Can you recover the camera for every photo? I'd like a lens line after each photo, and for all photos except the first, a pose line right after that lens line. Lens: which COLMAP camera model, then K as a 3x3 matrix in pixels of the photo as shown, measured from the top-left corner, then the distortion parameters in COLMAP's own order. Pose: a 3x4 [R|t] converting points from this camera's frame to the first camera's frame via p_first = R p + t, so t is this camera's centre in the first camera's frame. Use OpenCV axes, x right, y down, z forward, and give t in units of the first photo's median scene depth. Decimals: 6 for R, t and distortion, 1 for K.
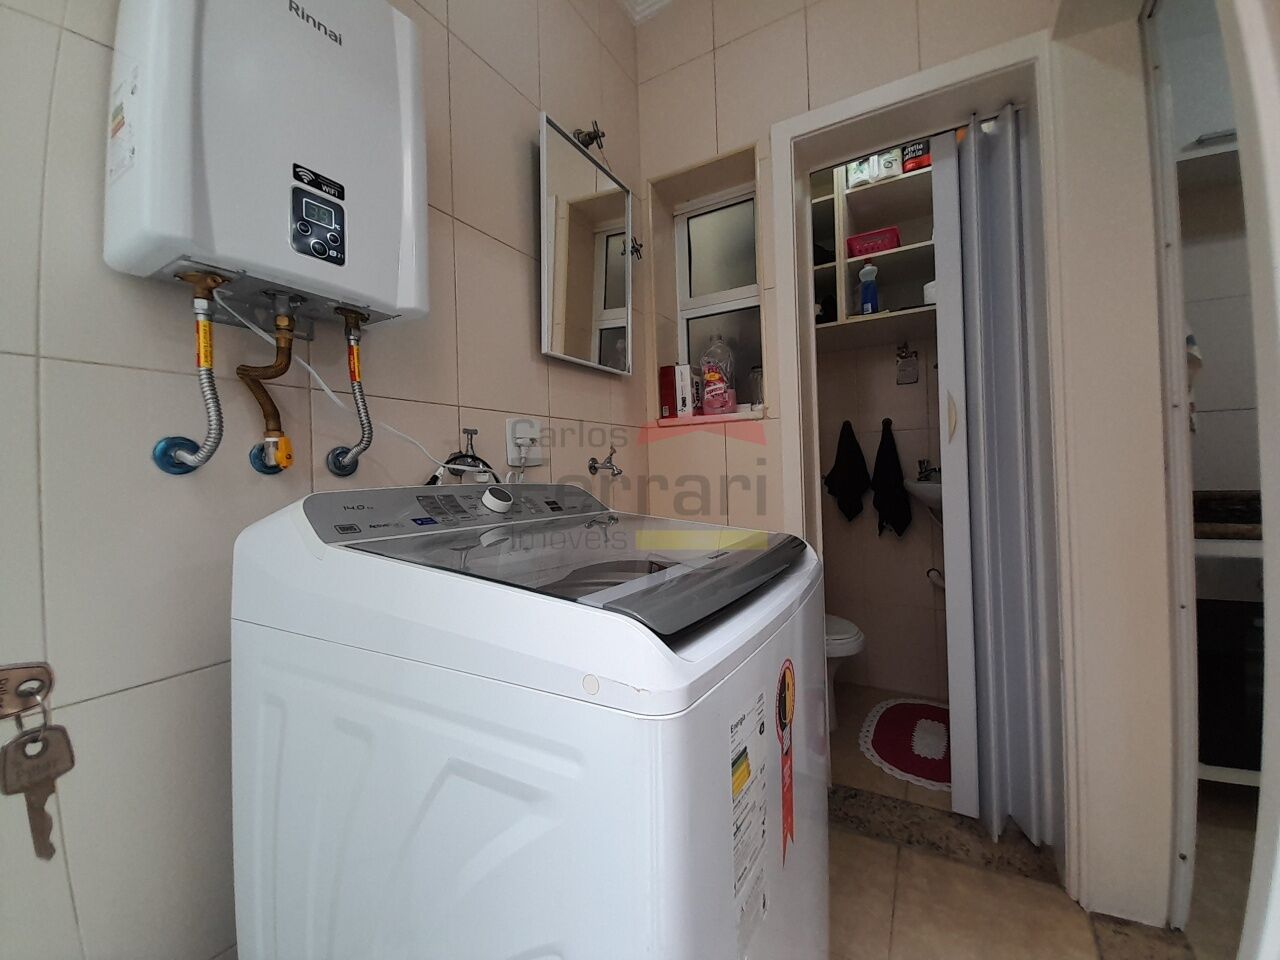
lens RADIAL K [[502.3, 0, 653.1], [0, 502.3, 467.8], [0, 0, 1]] dist [0.015575, -0.013827]
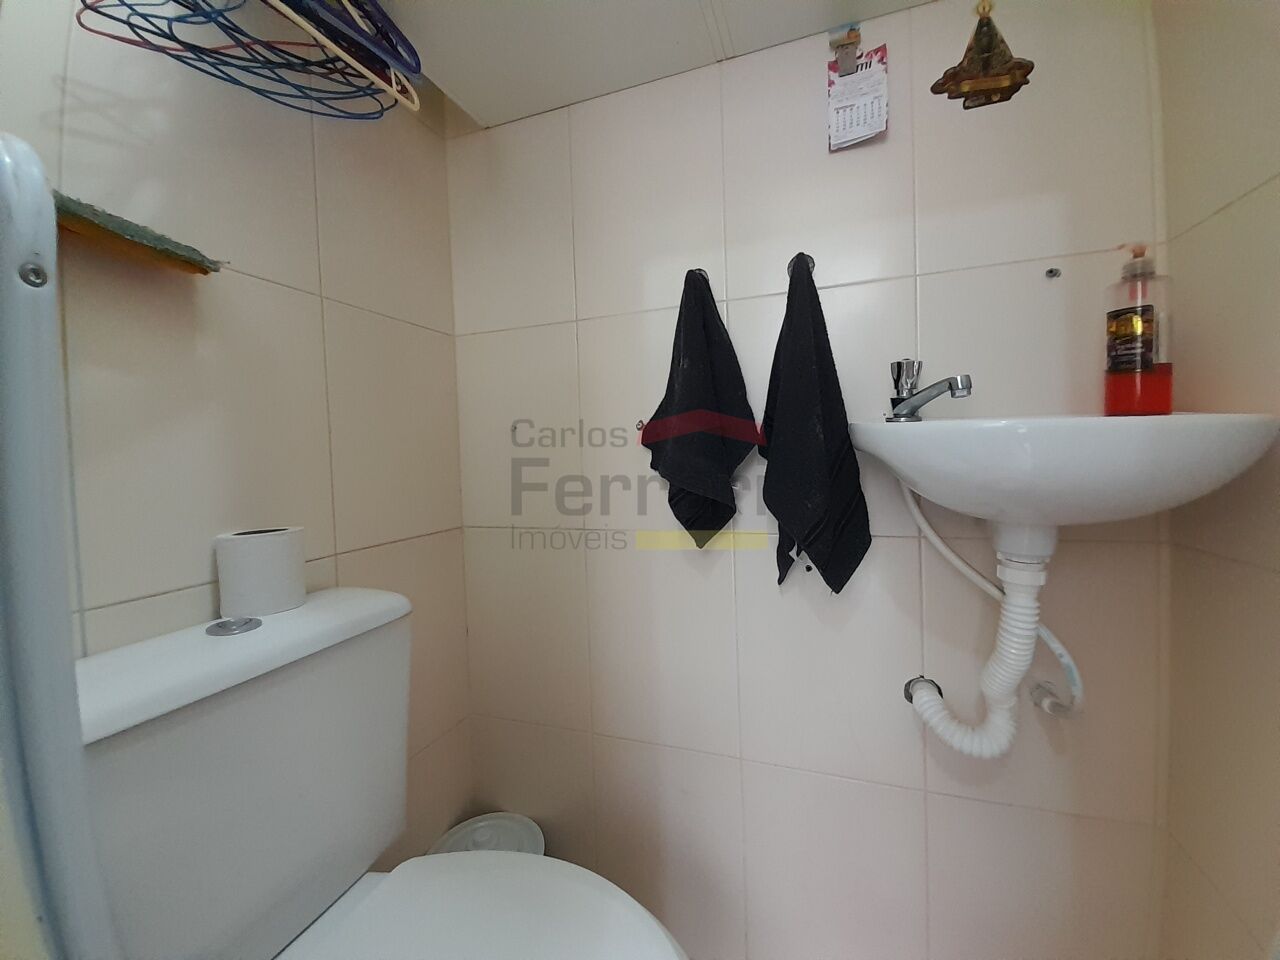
lens RADIAL K [[502.3, 0, 653.1], [0, 502.3, 467.8], [0, 0, 1]] dist [0.015575, -0.013827]
pose [[0.984317, -0.011563, 0.176029, 0.360954], [0.004911, 0.999259, 0.038179, 0.046170], [-0.176340, -0.036716, 0.983644, 0.804873]]
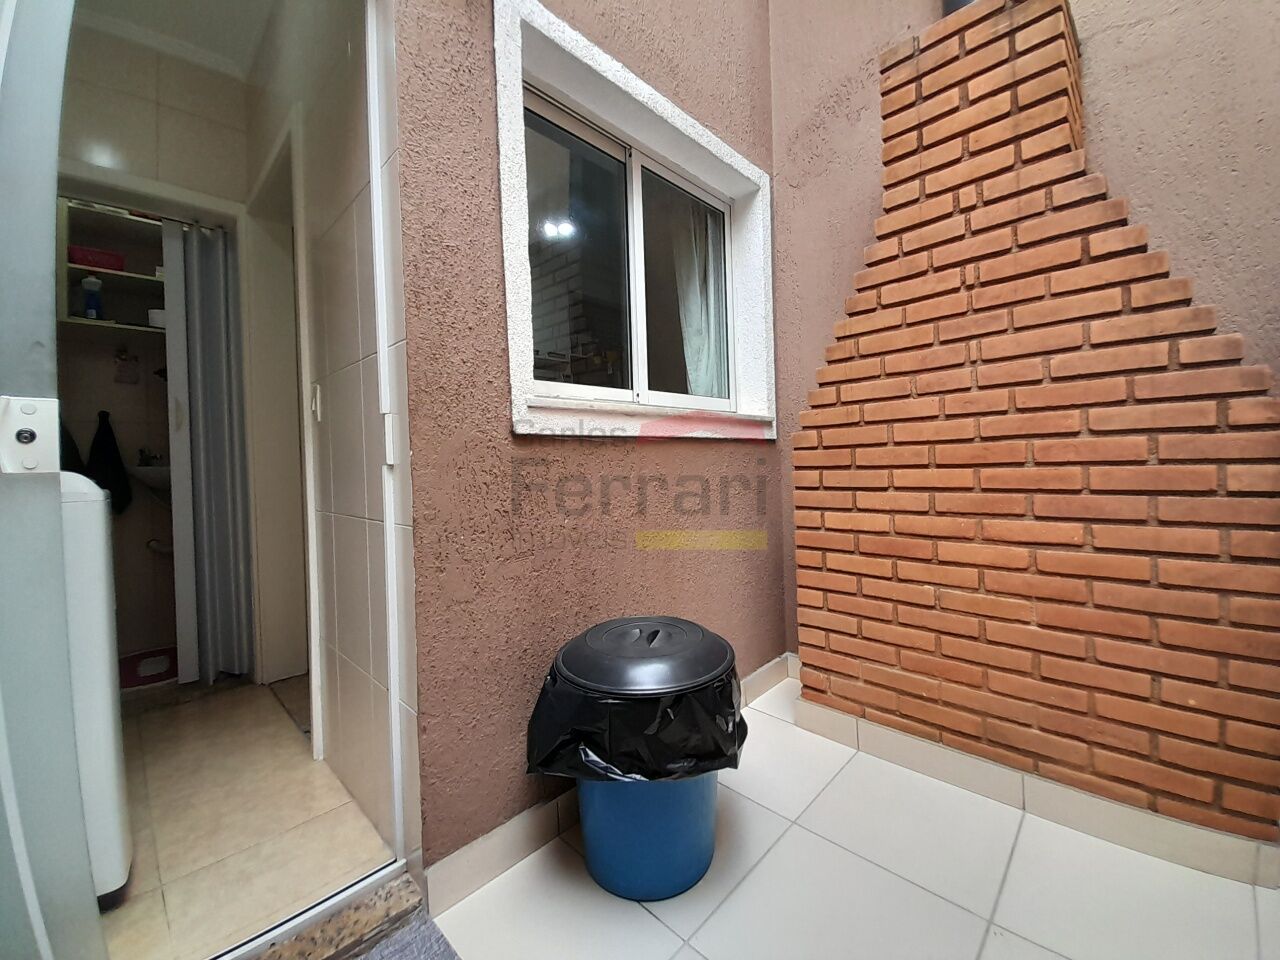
lens RADIAL K [[505.7, 0, 654.7], [0, 505.7, 470.7], [0, 0, 1]] dist [0.023341, -0.013973]
pose [[0.256794, 0.008033, 0.966433, -0.363412], [0.009475, 0.999896, -0.010829, 0.067470], [-0.966420, 0.011938, 0.256691, -0.538558]]
